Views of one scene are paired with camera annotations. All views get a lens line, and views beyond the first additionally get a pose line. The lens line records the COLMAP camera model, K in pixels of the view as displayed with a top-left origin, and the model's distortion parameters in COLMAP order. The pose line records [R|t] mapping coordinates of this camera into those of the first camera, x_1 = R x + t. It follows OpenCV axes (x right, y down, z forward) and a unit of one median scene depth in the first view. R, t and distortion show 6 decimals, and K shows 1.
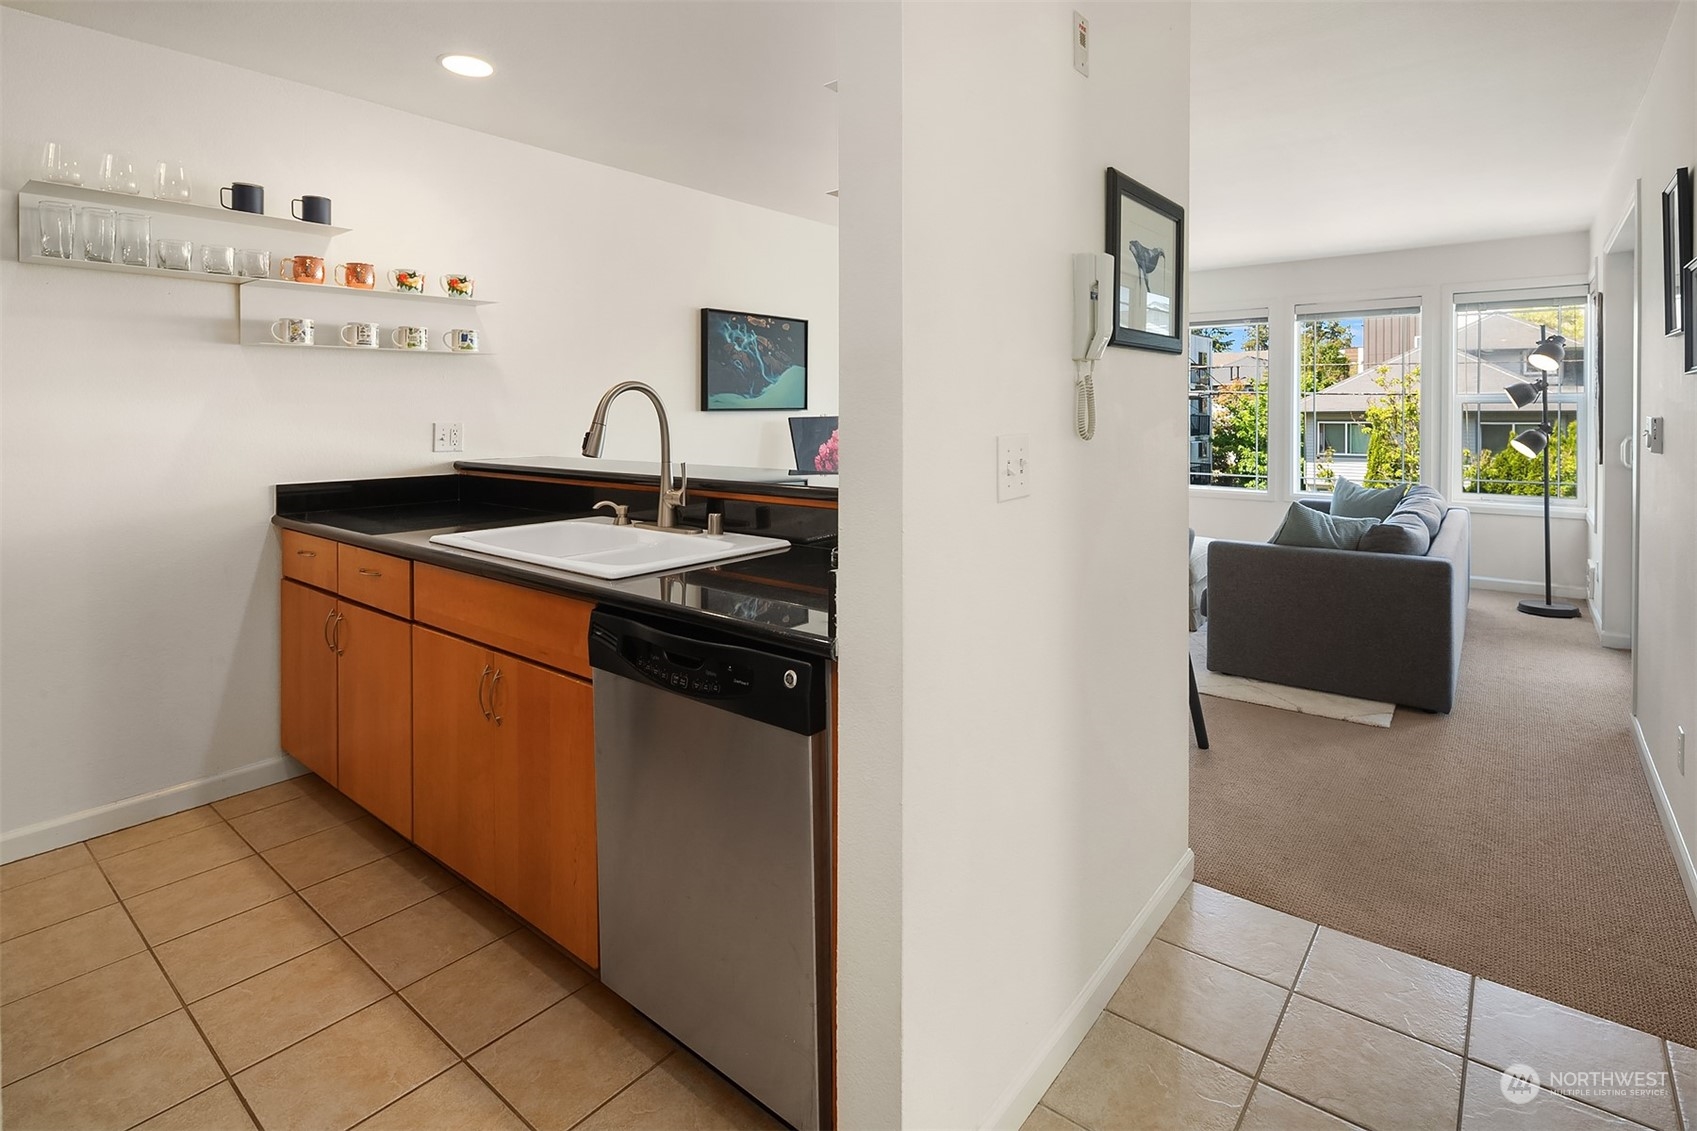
lens RADIAL K [[828.1, 0, 849.3], [0, 828.1, 427.3], [0, 0, 1]] dist [0.006040, -0.005324]
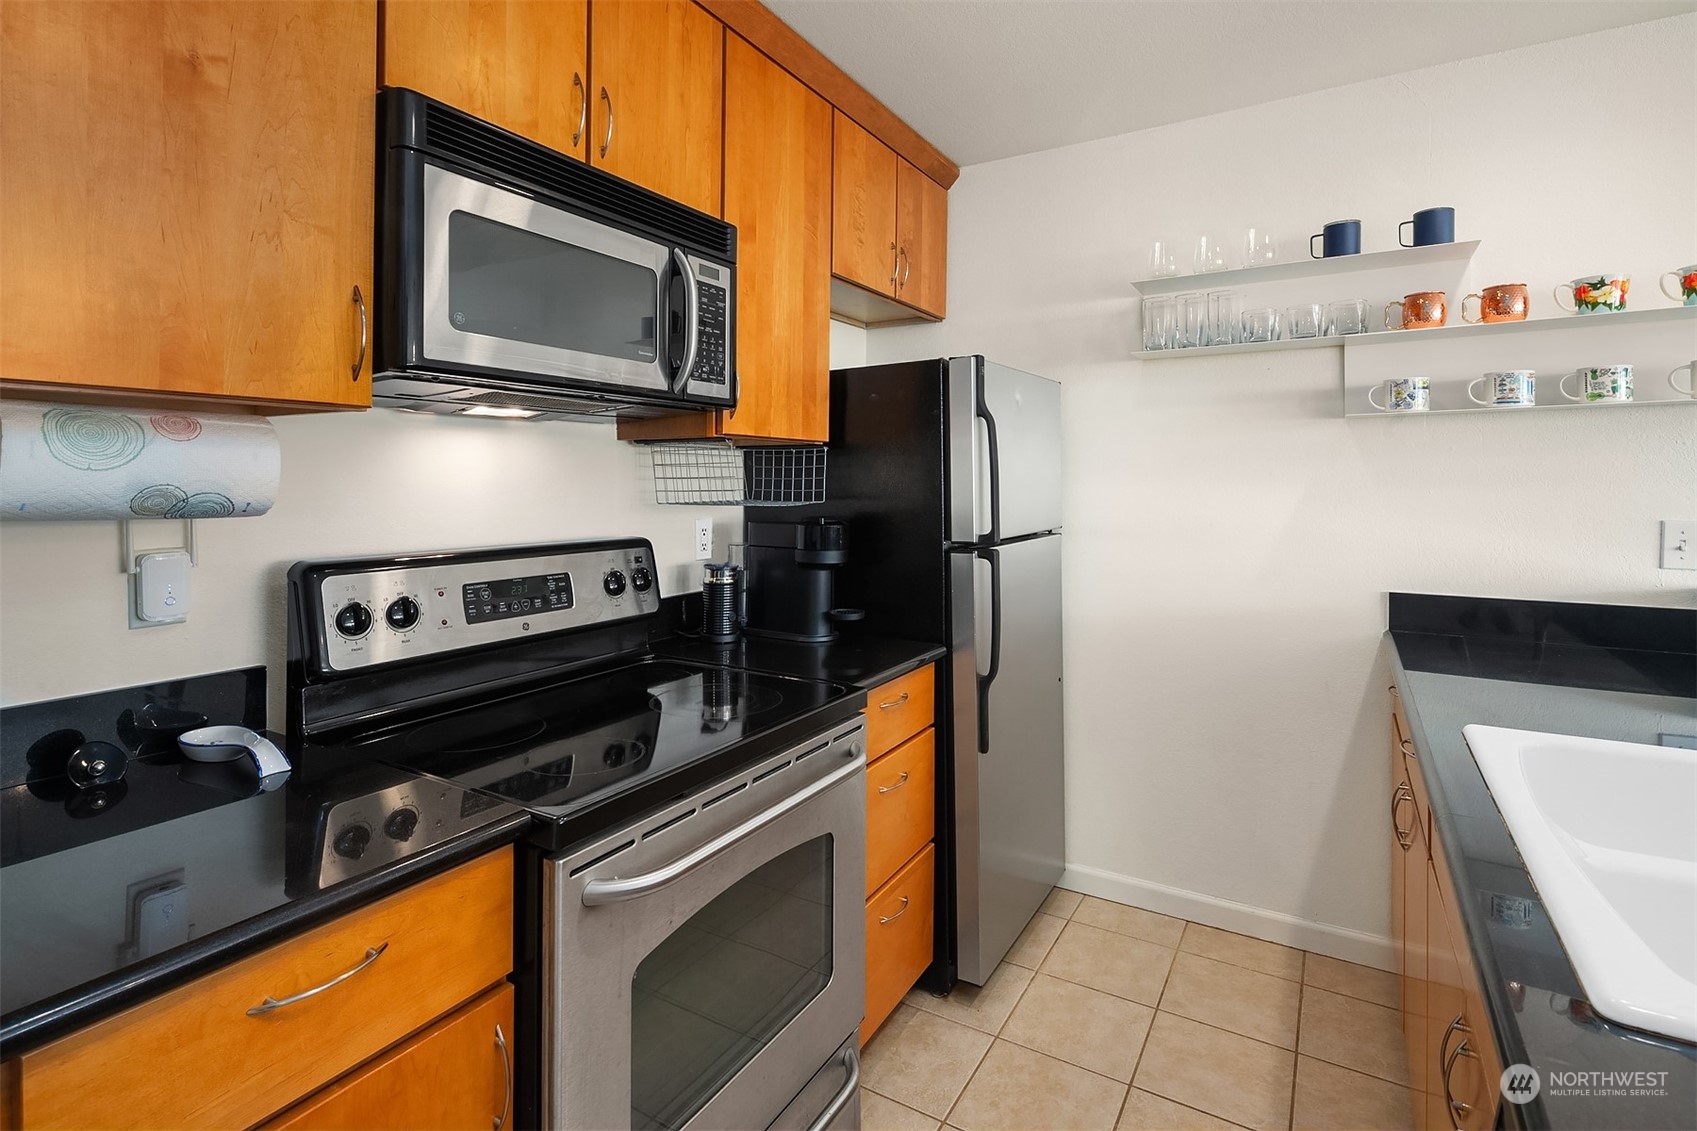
lens RADIAL K [[828.1, 0, 844.1], [0, 828.1, 484.6], [0, 0, 1]] dist [0.006040, -0.005324]
pose [[0.129811, 0.005991, -0.991521, 0.015283], [-0.018806, 0.999817, 0.003579, -0.020241], [0.991360, 0.018182, 0.129900, 0.296930]]
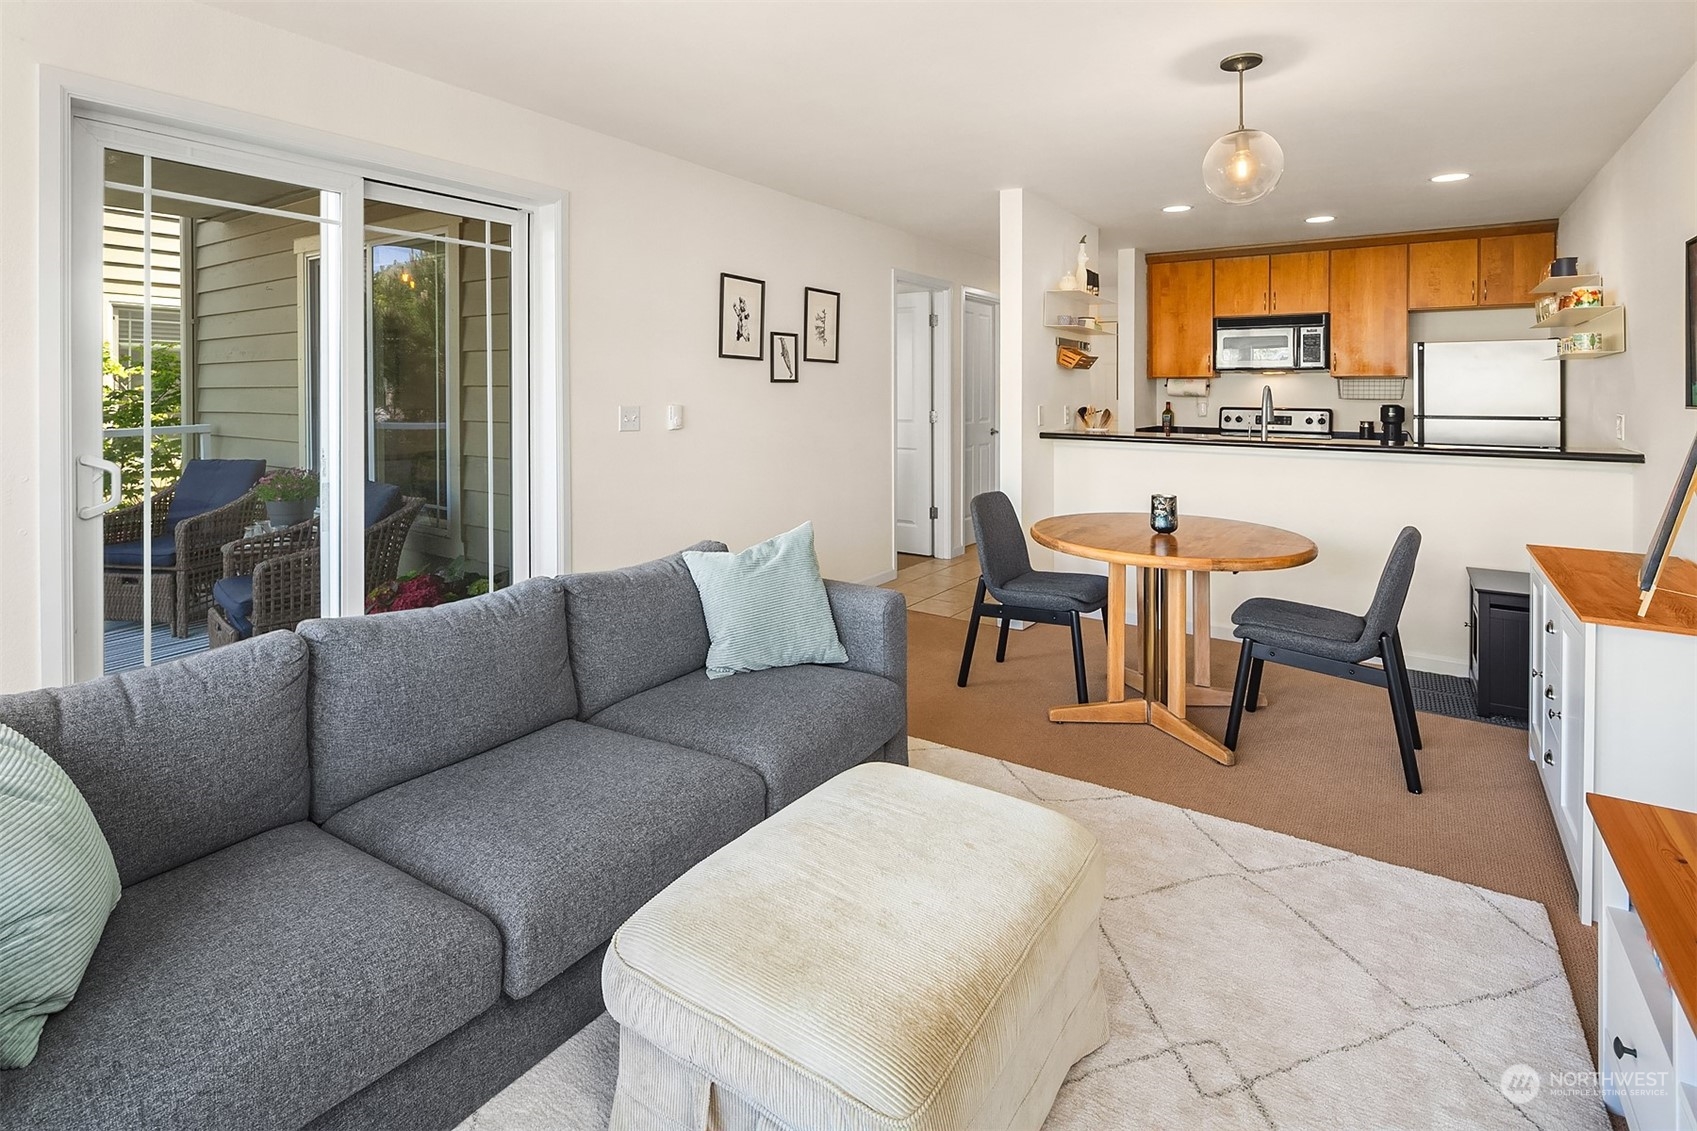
lens RADIAL K [[828.1, 0, 843.0], [0, 828.1, 365.7], [0, 0, 1]] dist [0.006040, -0.005324]
pose [[-0.996977, -0.004745, -0.077551, 0.573643], [-0.004132, 0.999959, -0.008062, -0.051081], [0.077586, -0.007717, -0.996956, 1.808542]]
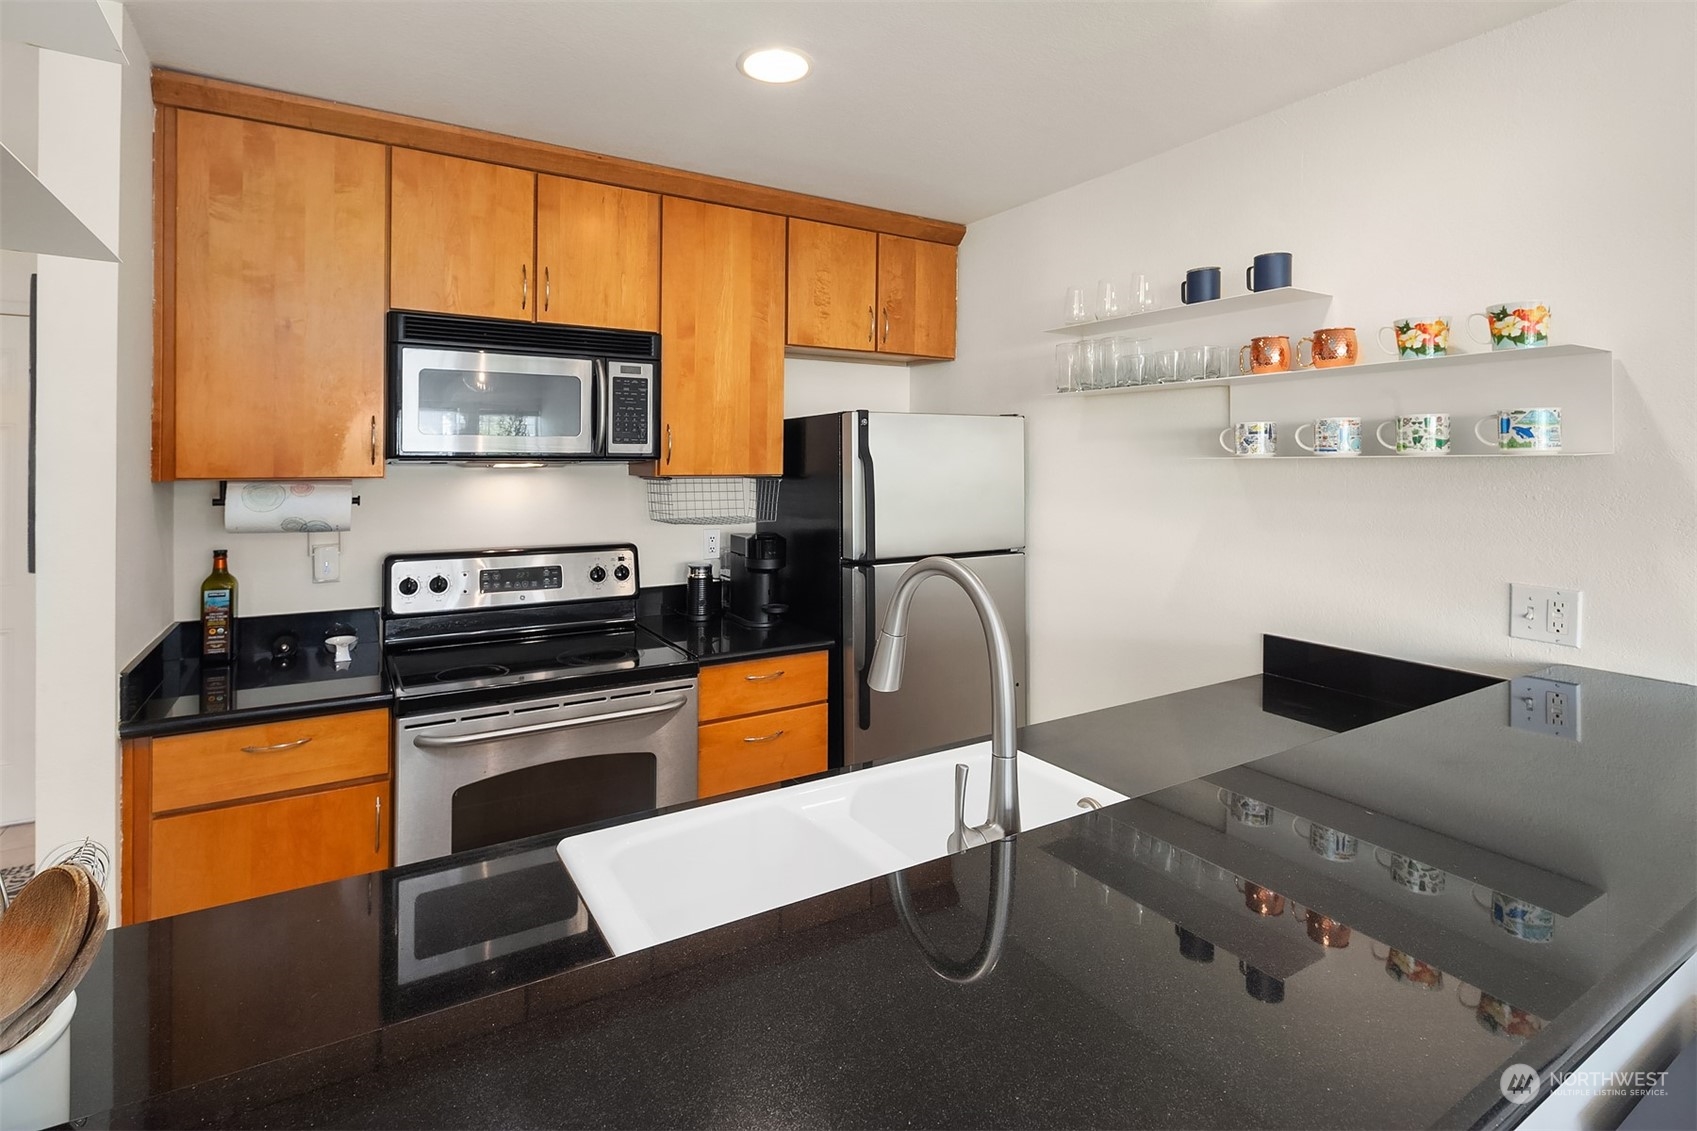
lens RADIAL K [[828.1, 0, 838.5], [0, 828.1, 468.1], [0, 0, 1]] dist [0.006040, -0.005324]
pose [[-0.343932, 0.009632, -0.938945, 0.134370], [-0.022319, 0.999581, 0.018429, -0.070679], [0.938729, 0.027295, -0.343573, 0.680781]]
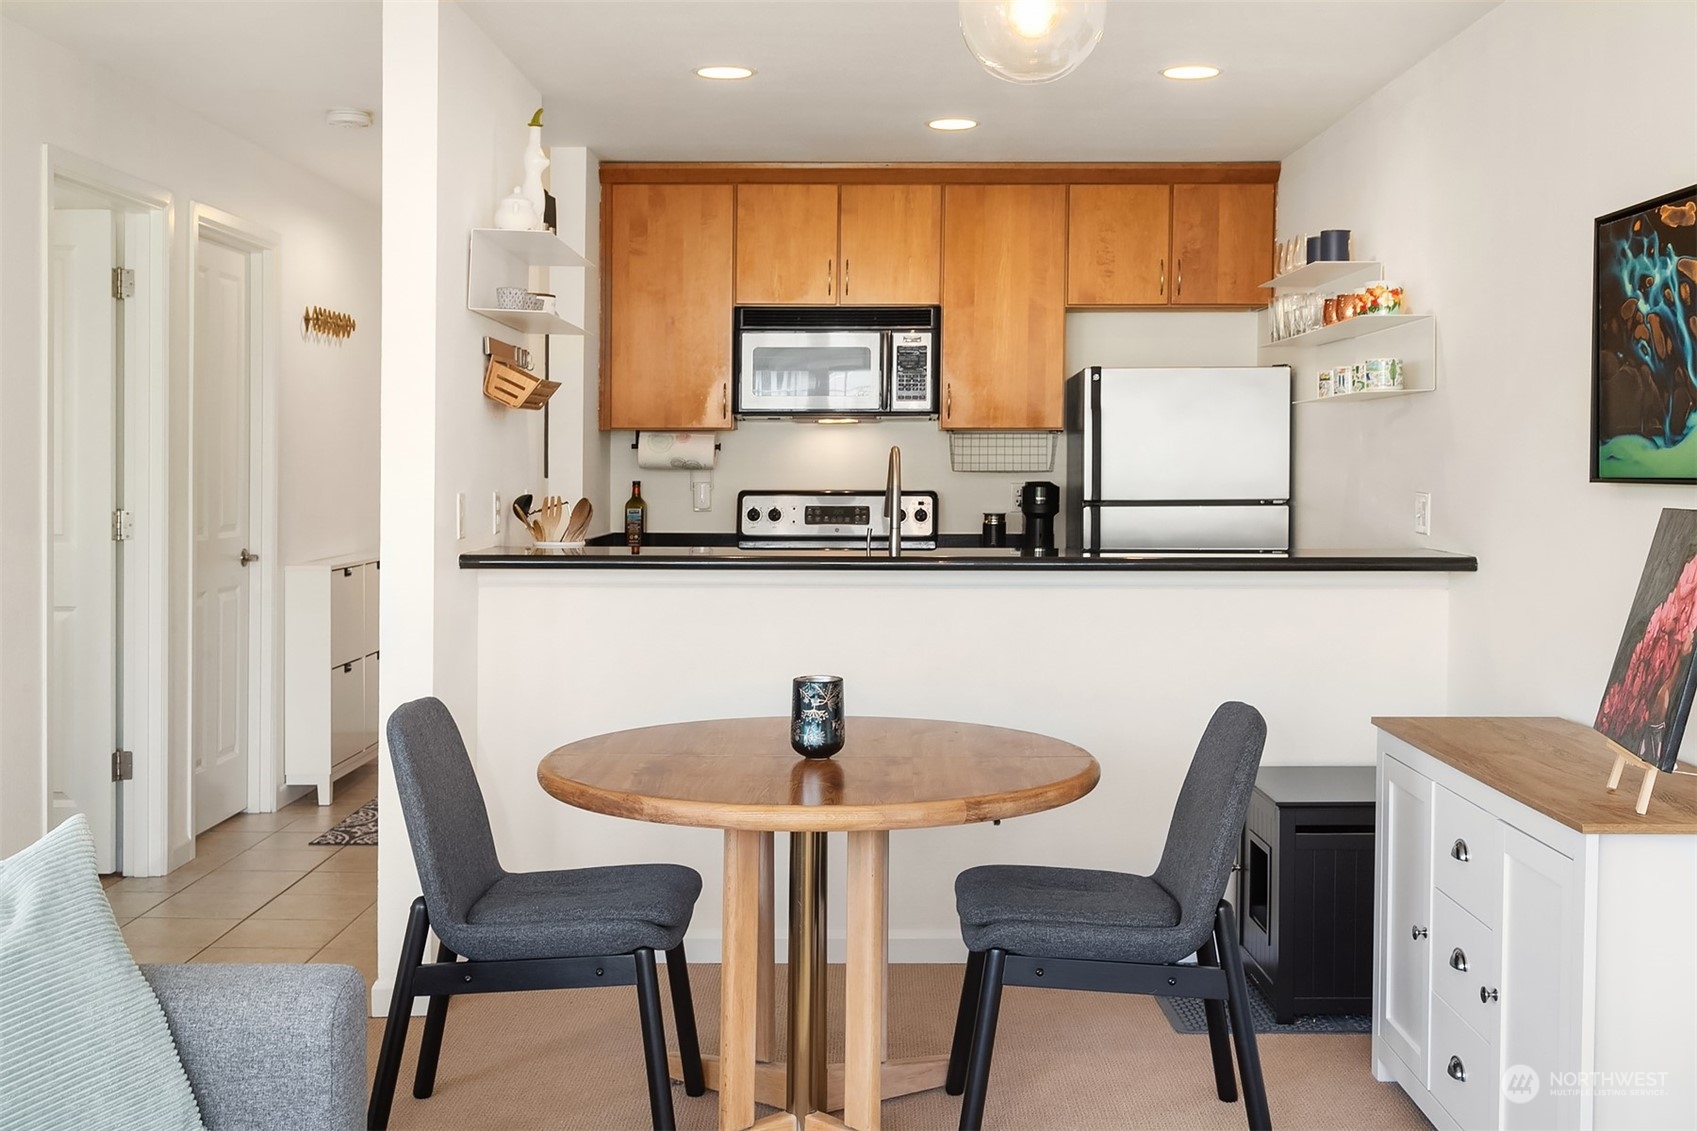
lens RADIAL K [[1866.9, 0, 863.0], [0, 1866.9, 463.1], [0, 0, 1]] dist [0.004196, 0.000000]
pose [[-0.779578, 0.004020, -0.626292, 0.745038], [-0.011238, 0.999729, 0.020406, -0.049794], [0.626204, 0.022946, -0.779321, 1.696624]]
